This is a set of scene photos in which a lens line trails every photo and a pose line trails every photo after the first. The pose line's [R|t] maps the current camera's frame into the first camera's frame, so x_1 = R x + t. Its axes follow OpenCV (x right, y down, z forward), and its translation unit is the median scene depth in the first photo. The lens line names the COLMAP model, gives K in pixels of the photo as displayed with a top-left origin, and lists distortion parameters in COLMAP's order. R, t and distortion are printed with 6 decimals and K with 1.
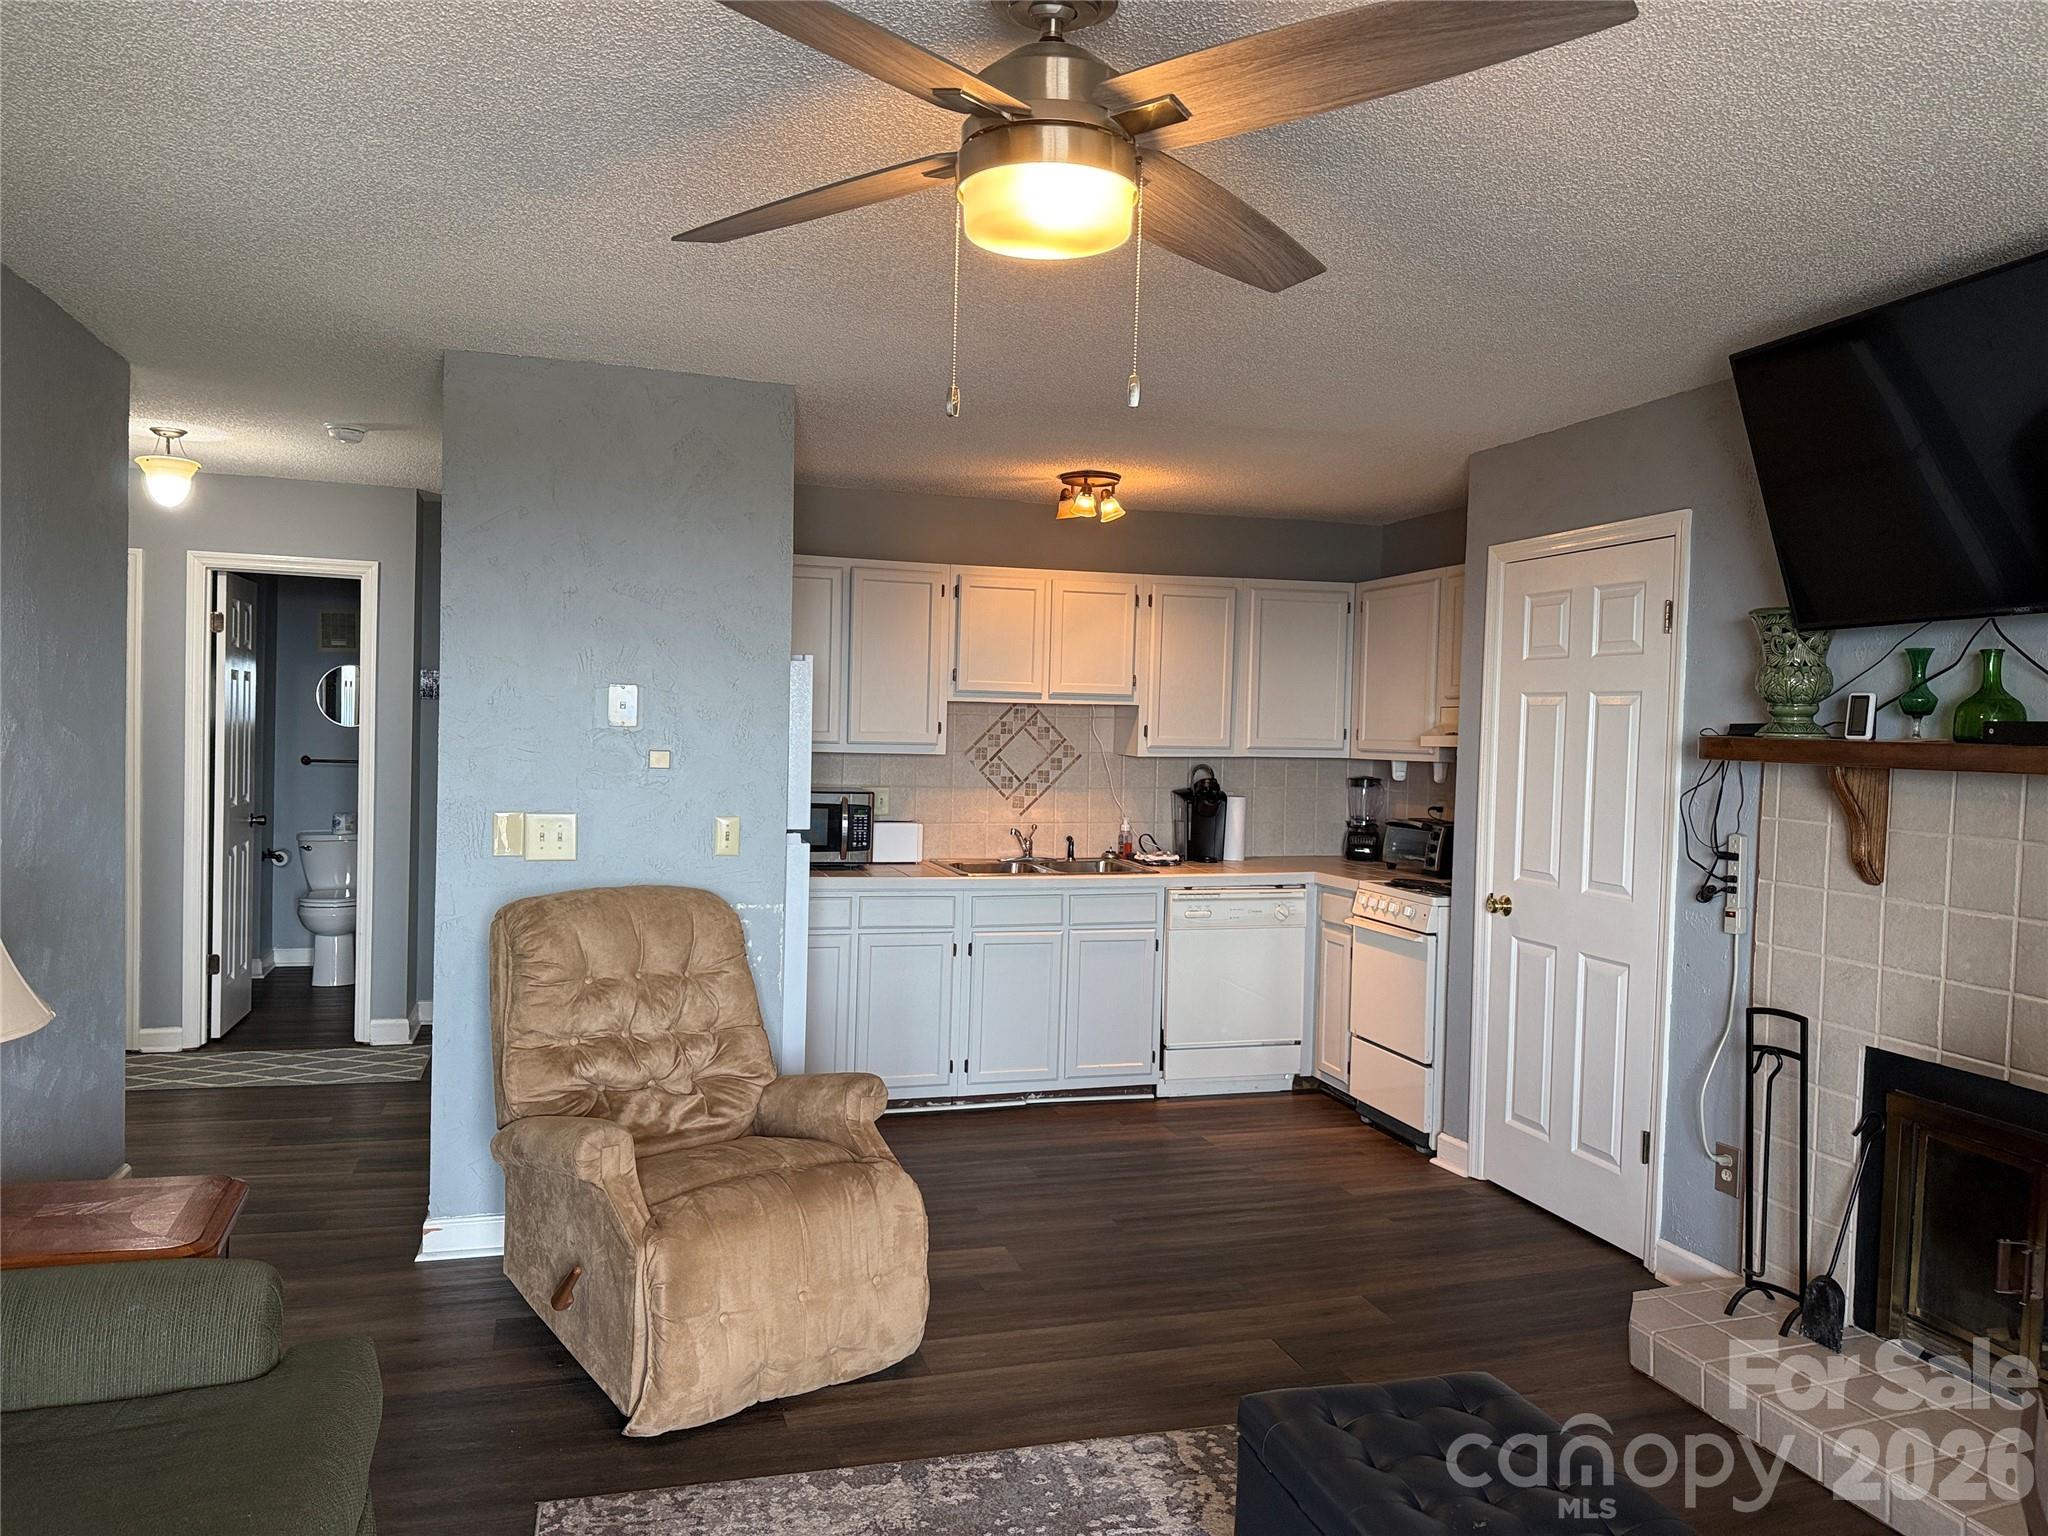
lens RADIAL K [[1460.4, 0, 1013.2], [0, 1460.4, 768.6], [0, 0, 1]] dist [0.062156, -0.061327]
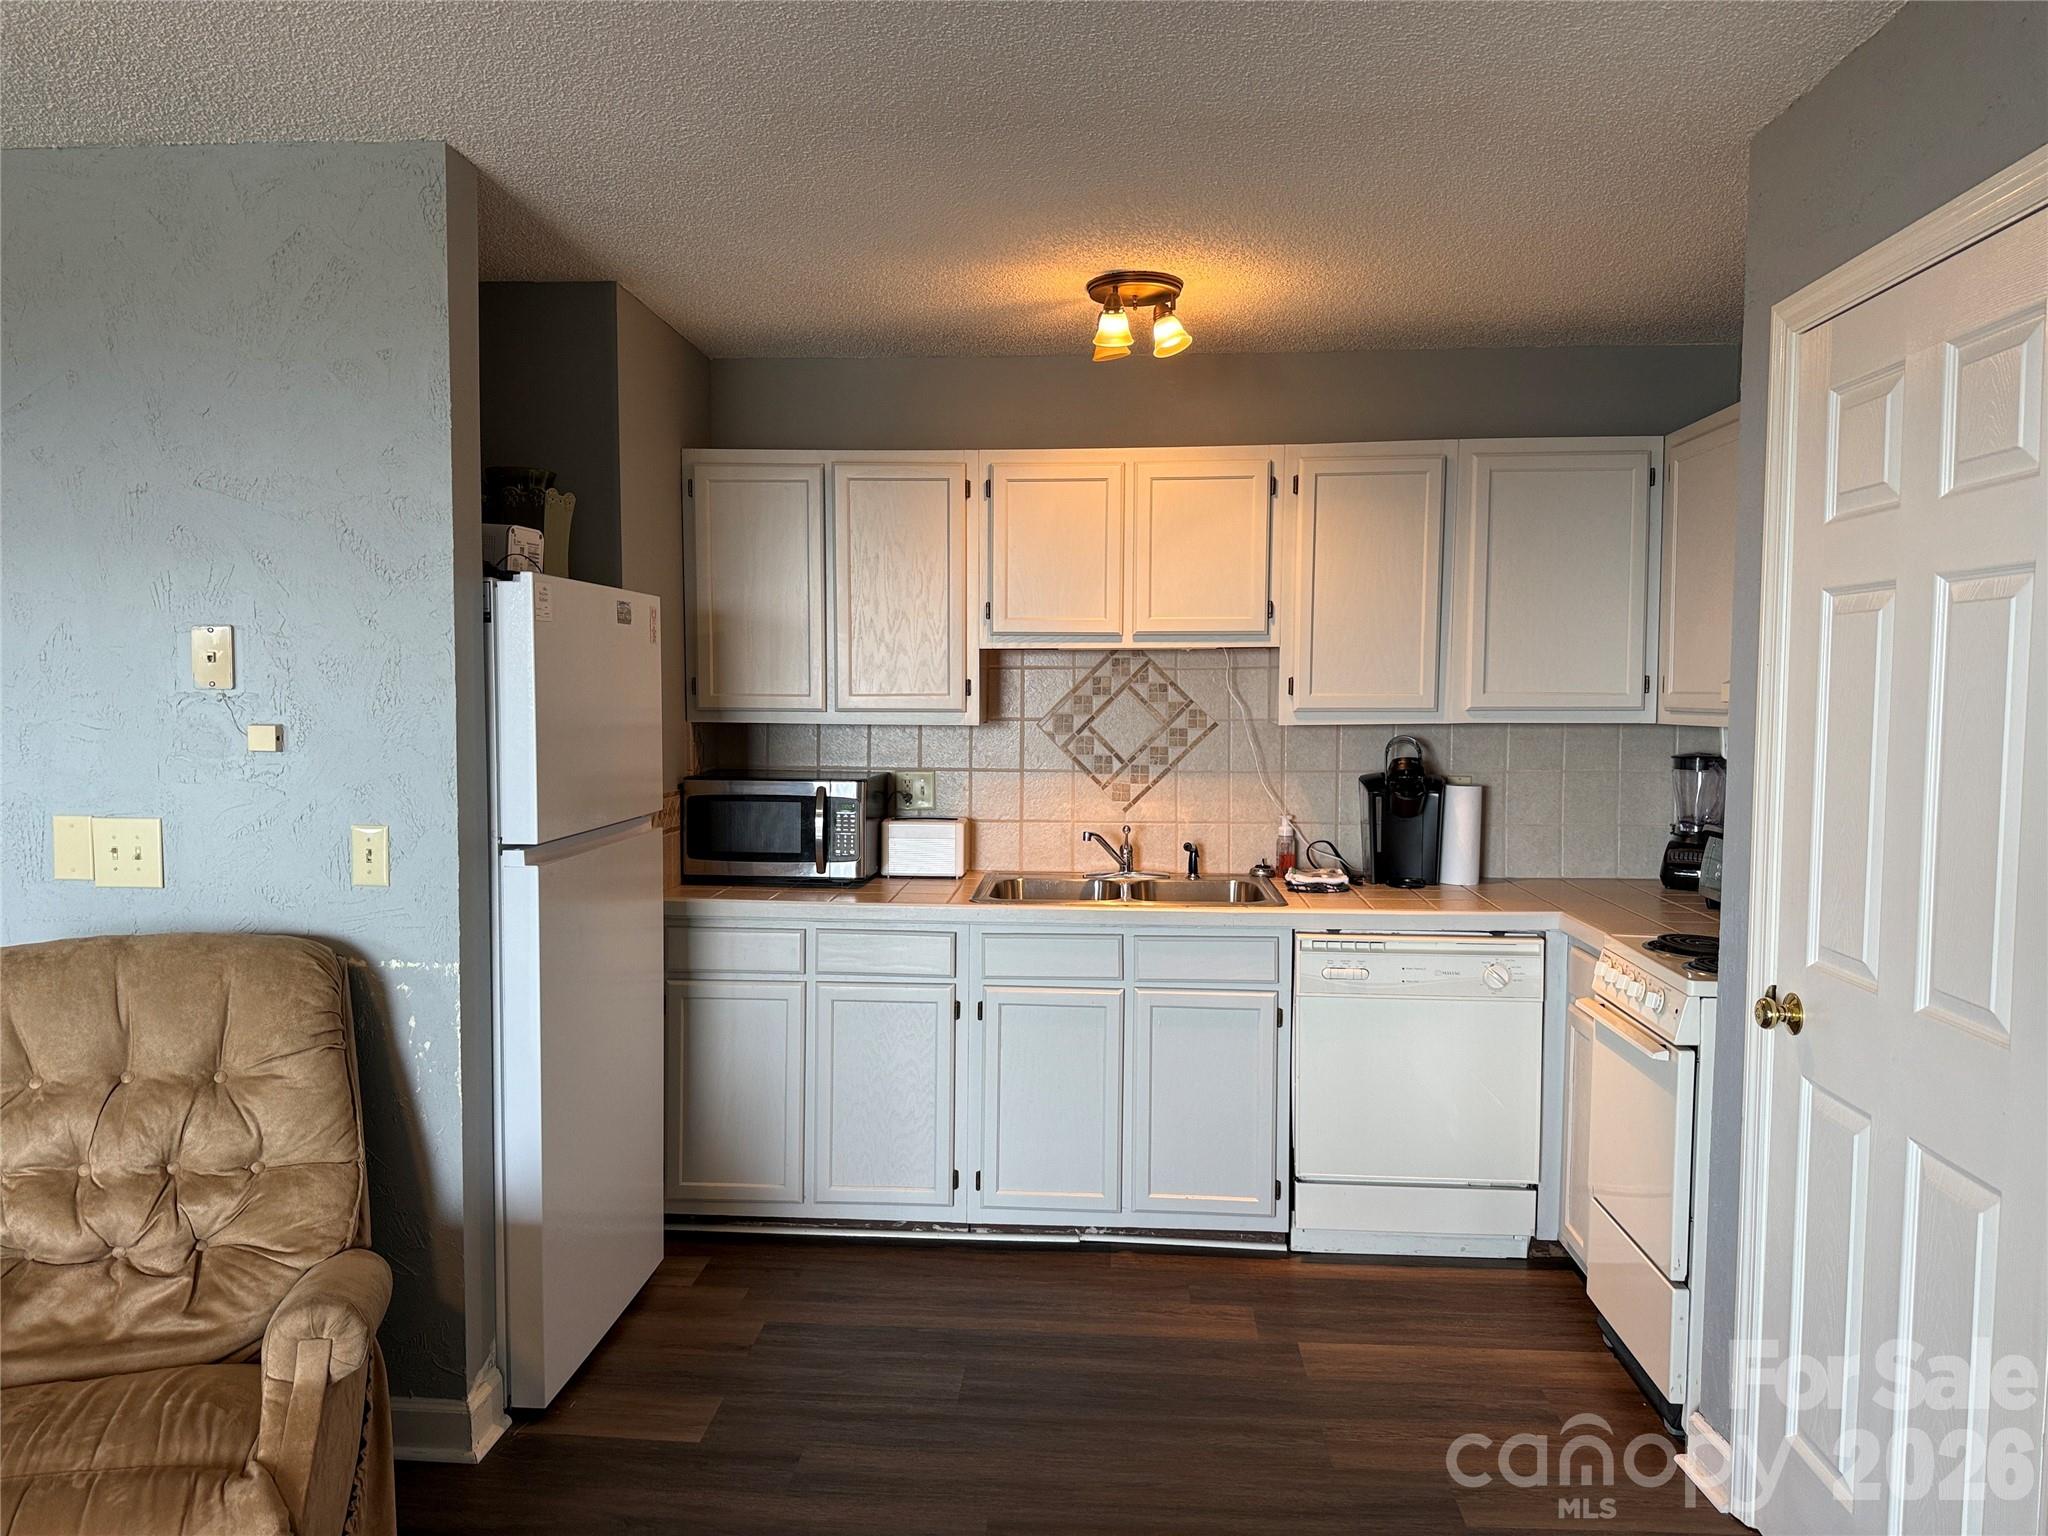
lens RADIAL K [[1460.4, 0, 1027.0], [0, 1460.4, 765.0], [0, 0, 1]] dist [0.062156, -0.061327]
pose [[0.930761, -0.000657, -0.365626, 0.229702], [0.007163, 0.999839, 0.016439, -0.001948], [0.365557, -0.017920, 0.930617, 0.360531]]
